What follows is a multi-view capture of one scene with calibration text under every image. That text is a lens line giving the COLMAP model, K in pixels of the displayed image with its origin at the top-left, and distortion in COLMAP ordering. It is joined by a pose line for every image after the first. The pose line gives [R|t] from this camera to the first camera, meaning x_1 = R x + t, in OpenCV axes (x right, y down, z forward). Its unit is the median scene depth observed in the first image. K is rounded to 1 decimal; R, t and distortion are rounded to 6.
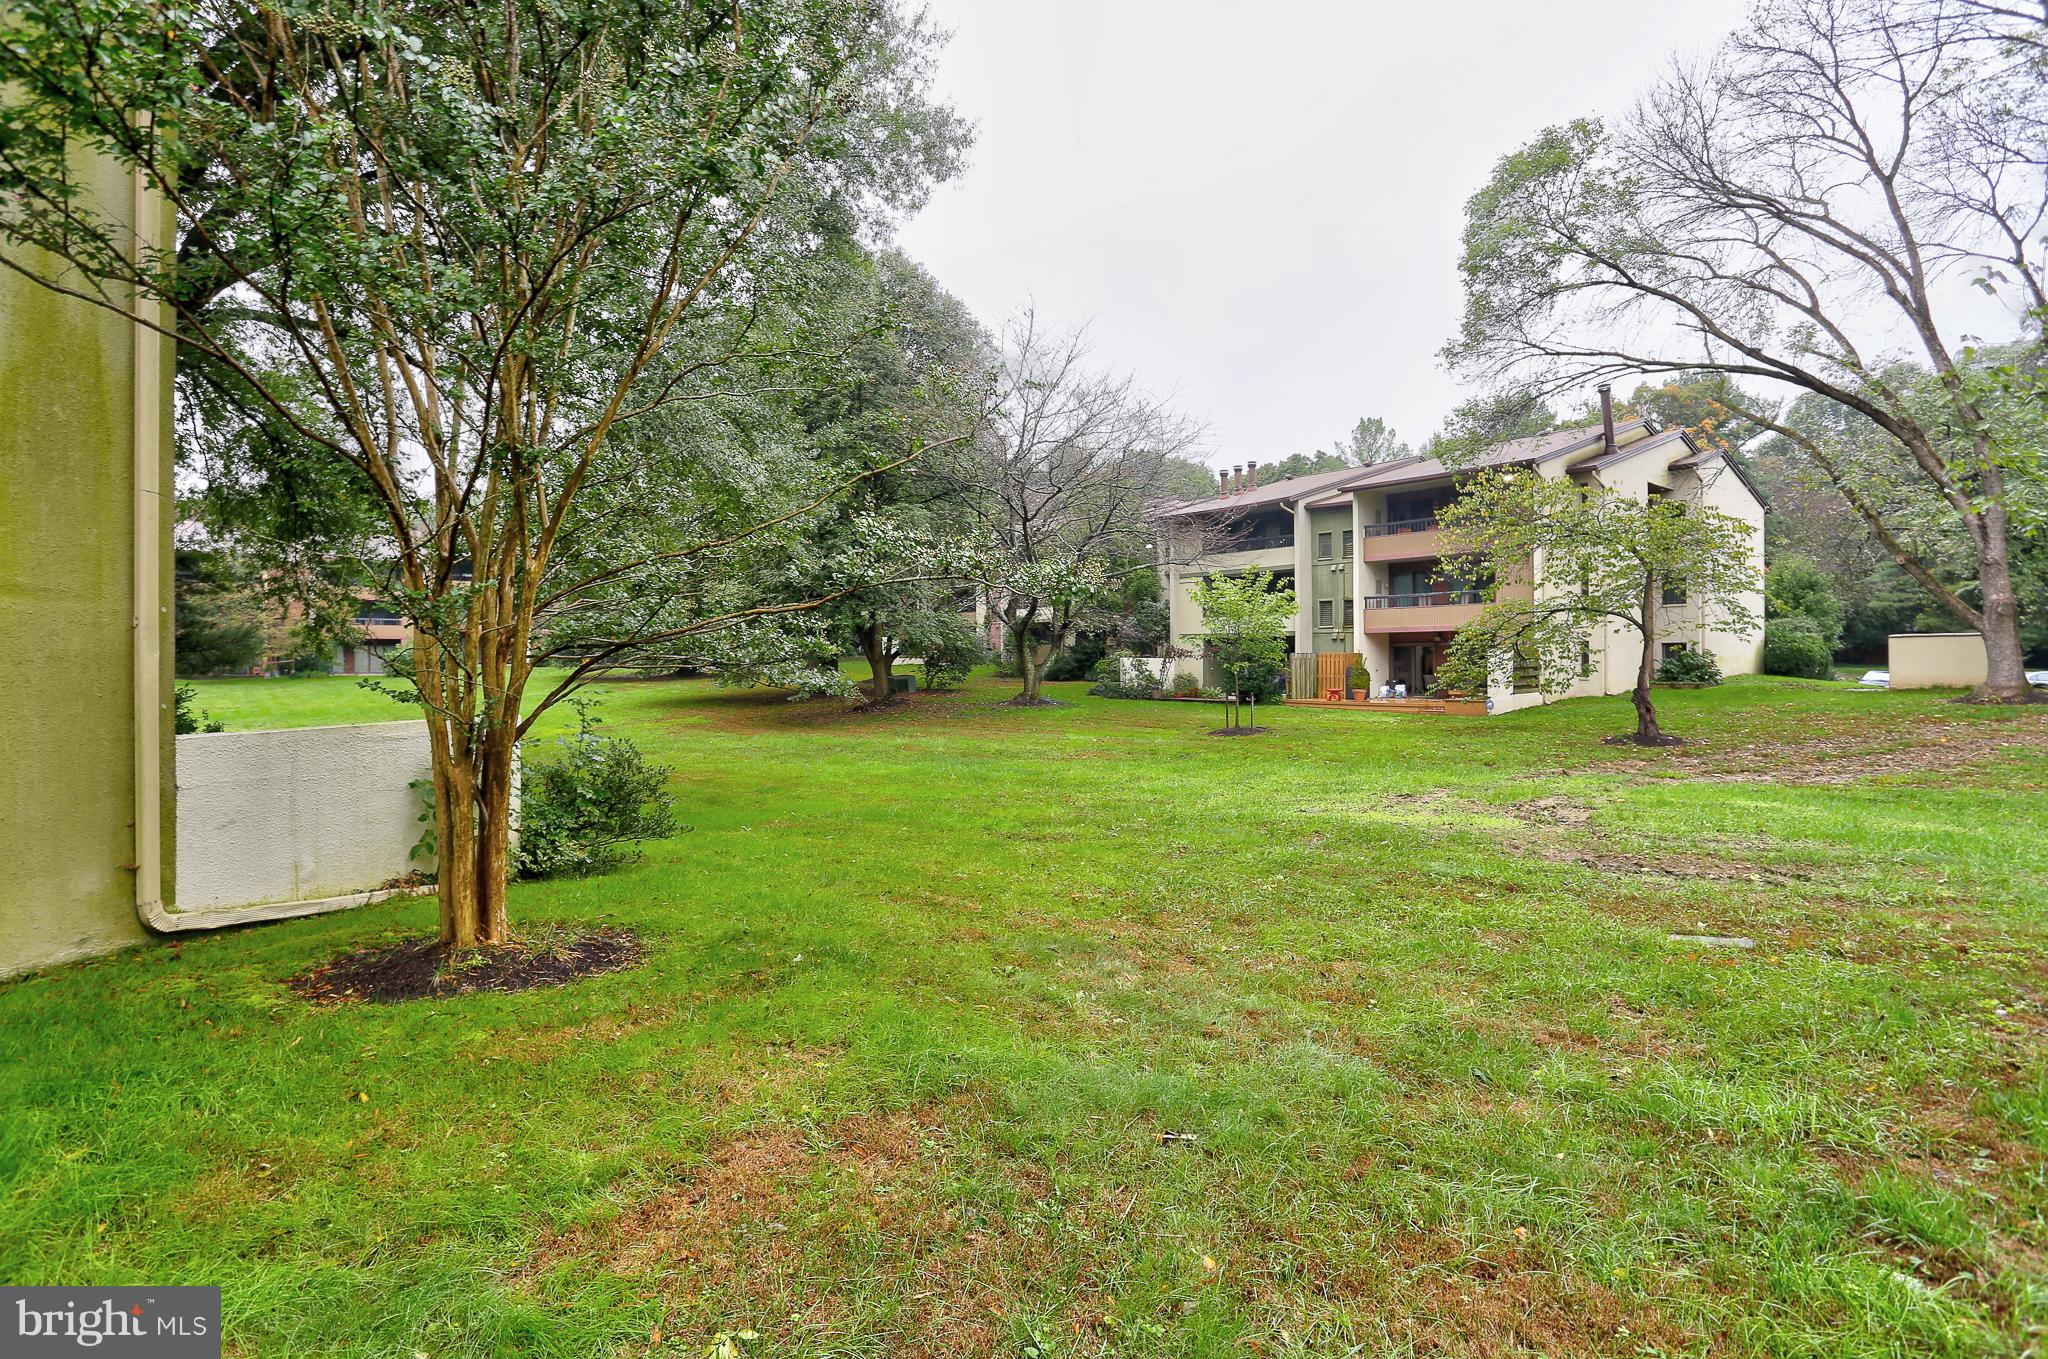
lens RADIAL K [[1010.1, 0, 1044.0], [0, 1010.1, 671.4], [0, 0, 1]] dist [-0.053081, 0.021879]
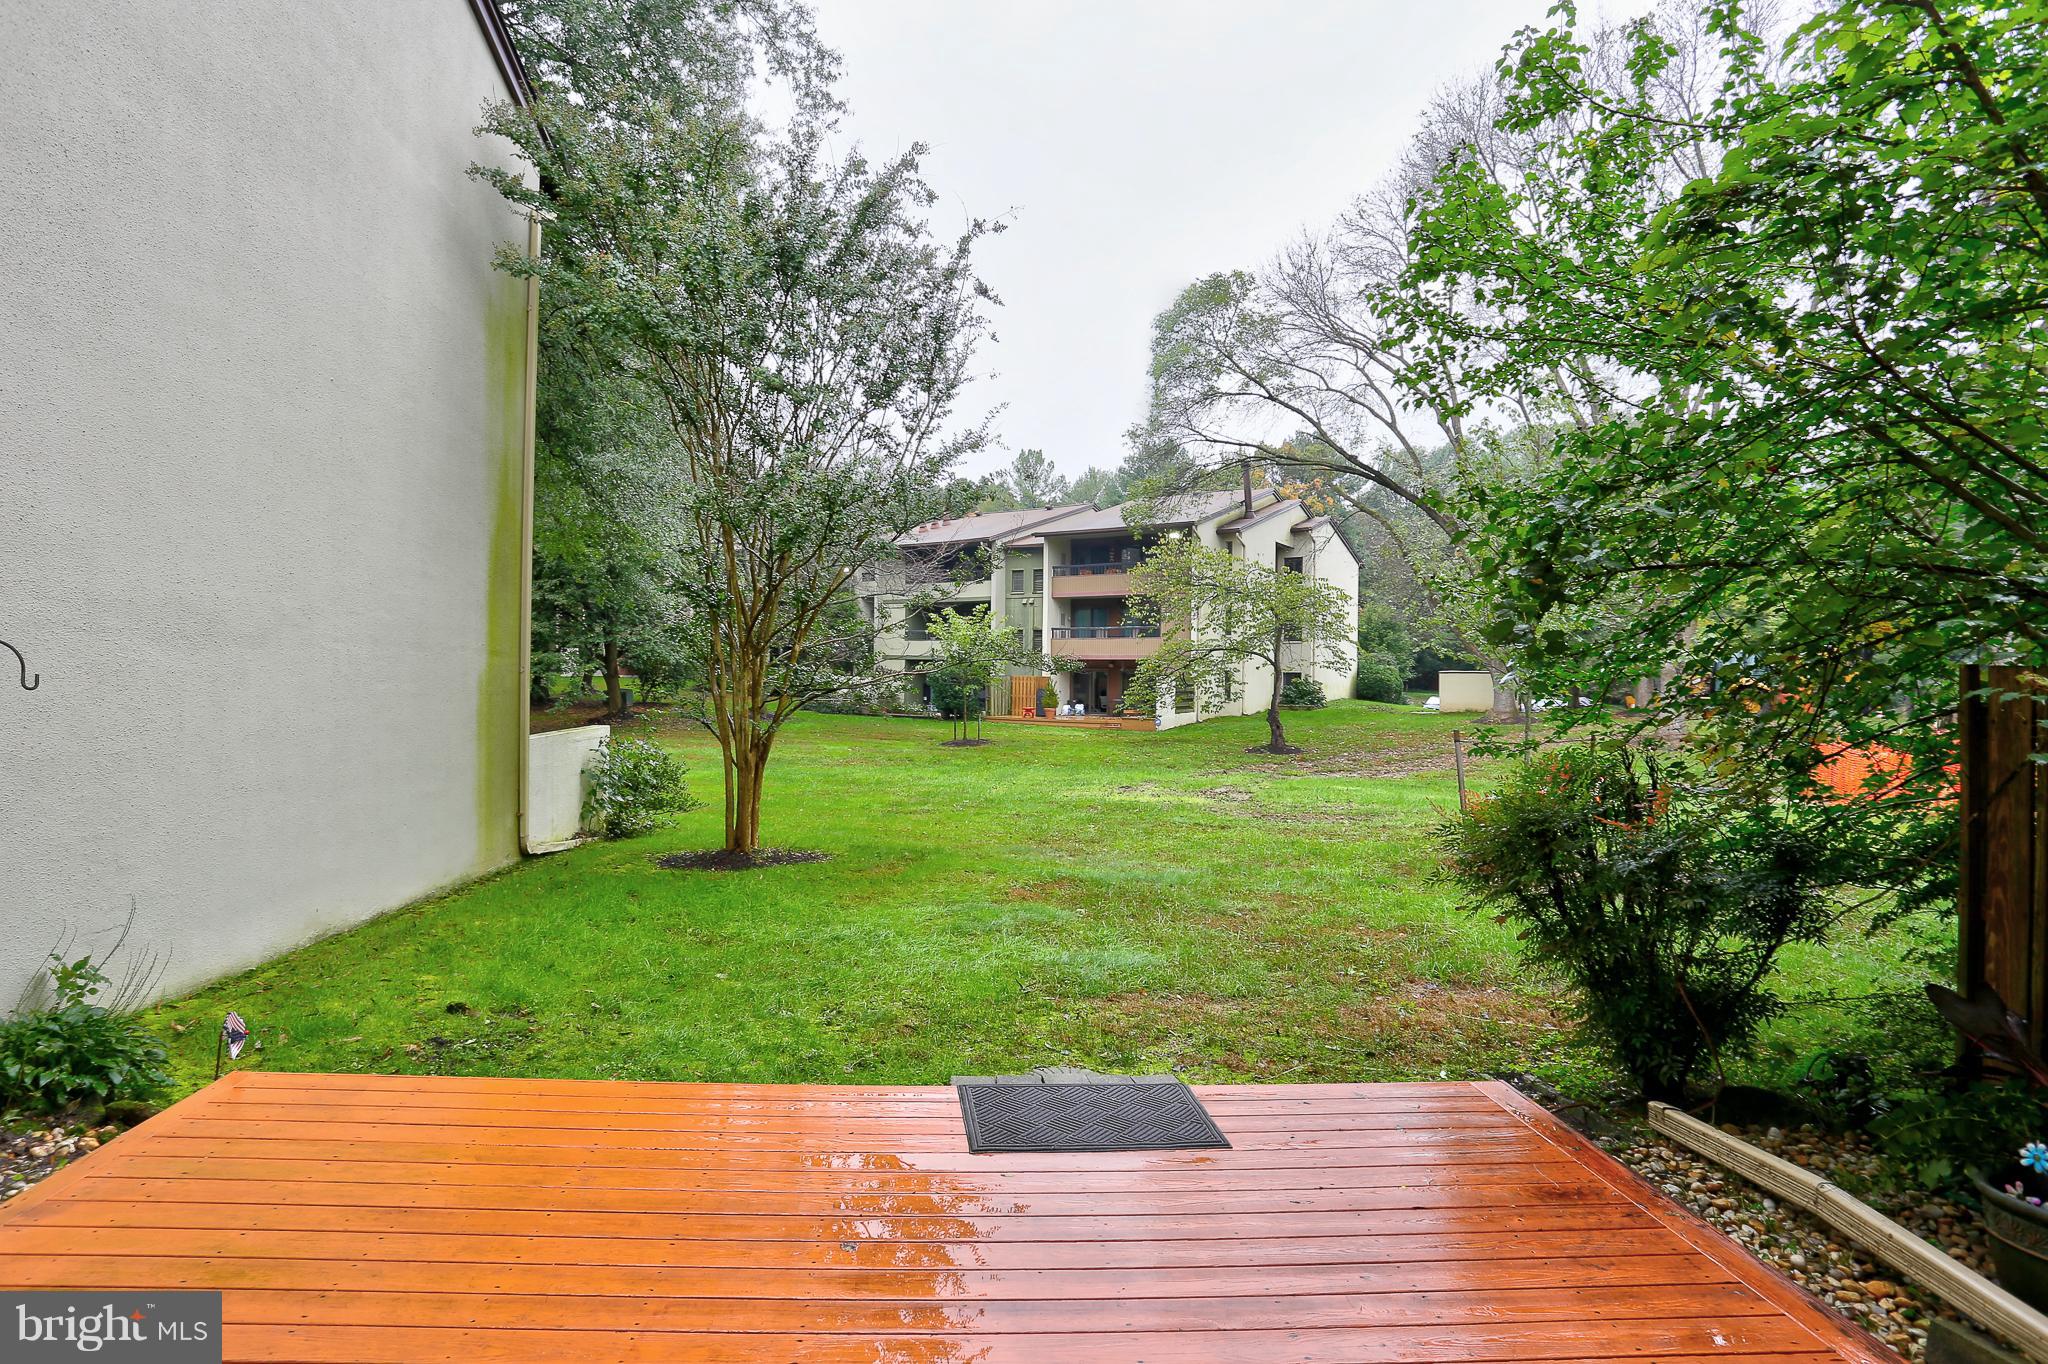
lens RADIAL K [[1068.6, 0, 960.5], [0, 1068.6, 686.0], [0, 0, 1]] dist [-0.044203, -0.000786]
pose [[0.963359, 0.015089, 0.267789, -0.138588], [-0.015627, 0.999878, -0.000124, -0.007057], [-0.267758, -0.004066, 0.963478, -0.196222]]
